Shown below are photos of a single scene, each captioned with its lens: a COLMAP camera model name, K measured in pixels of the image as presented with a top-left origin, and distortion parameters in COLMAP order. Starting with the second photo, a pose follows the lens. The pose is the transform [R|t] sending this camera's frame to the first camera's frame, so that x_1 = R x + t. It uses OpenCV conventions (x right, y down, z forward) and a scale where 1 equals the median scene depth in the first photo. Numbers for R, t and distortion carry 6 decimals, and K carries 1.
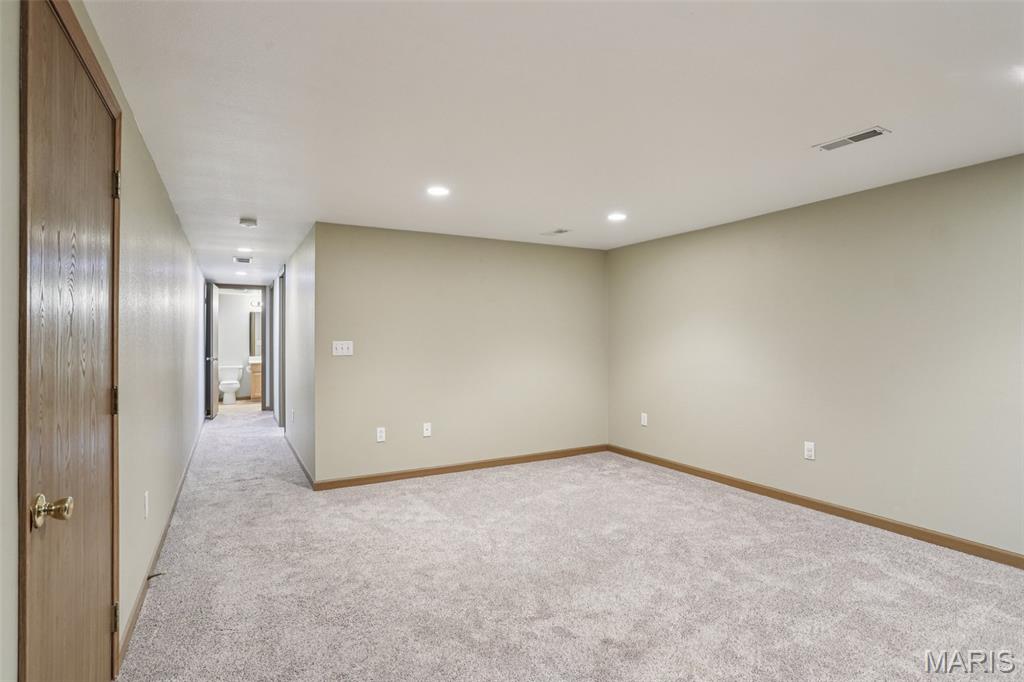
lens RADIAL K [[514.5, 0, 512.6], [0, 514.5, 339.6], [0, 0, 1]] dist [-0.064533, 0.028790]
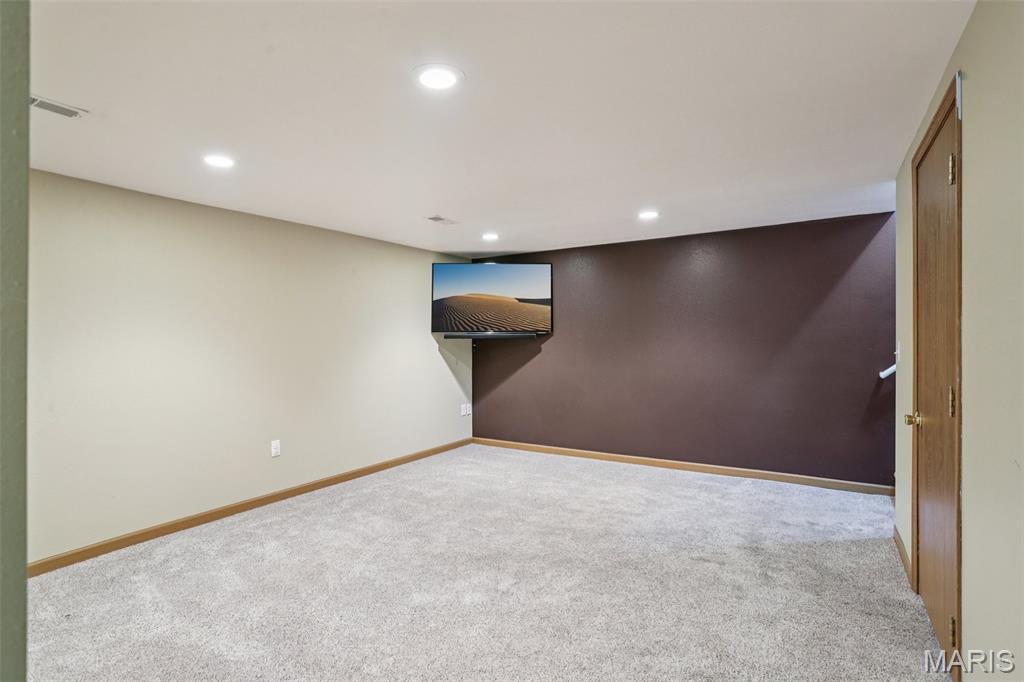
lens RADIAL K [[514.5, 0, 506.2], [0, 514.5, 341.7], [0, 0, 1]] dist [-0.064533, 0.028790]
pose [[-0.469383, 0.007499, 0.882963, -0.611884], [0.010519, 0.999940, -0.002901, -0.000268], [-0.882932, 0.007926, -0.469434, 1.078648]]
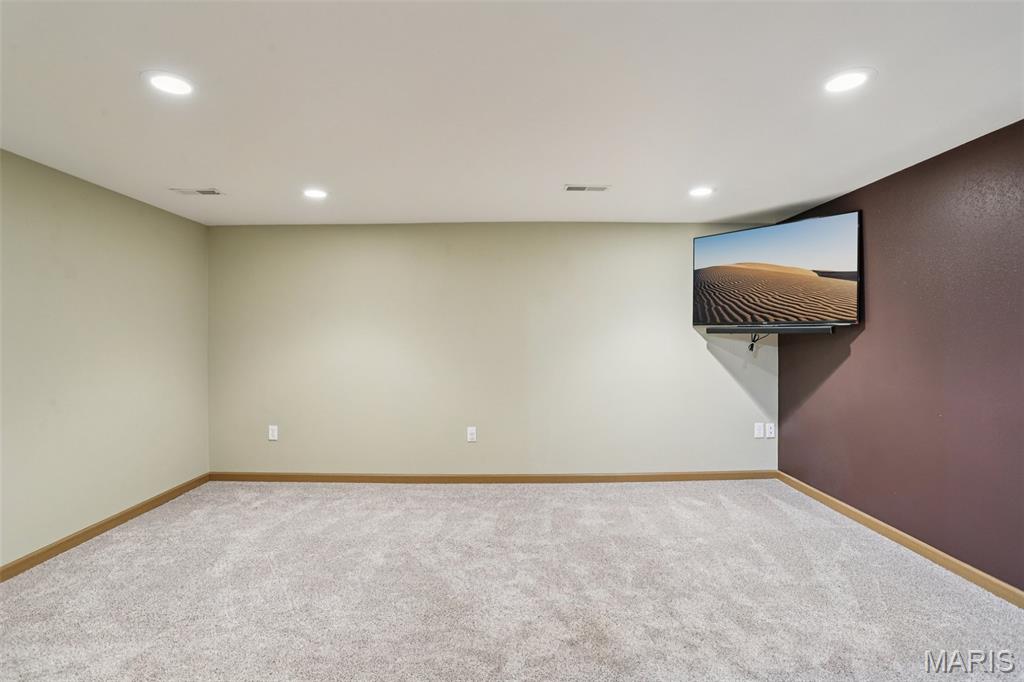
lens RADIAL K [[514.5, 0, 507.0], [0, 514.5, 338.3], [0, 0, 1]] dist [-0.064533, 0.028790]
pose [[0.482966, 0.001571, 0.875638, -0.421317], [-0.001836, 0.999998, -0.000781, -0.002859], [-0.875637, -0.001231, 0.482968, 0.352546]]
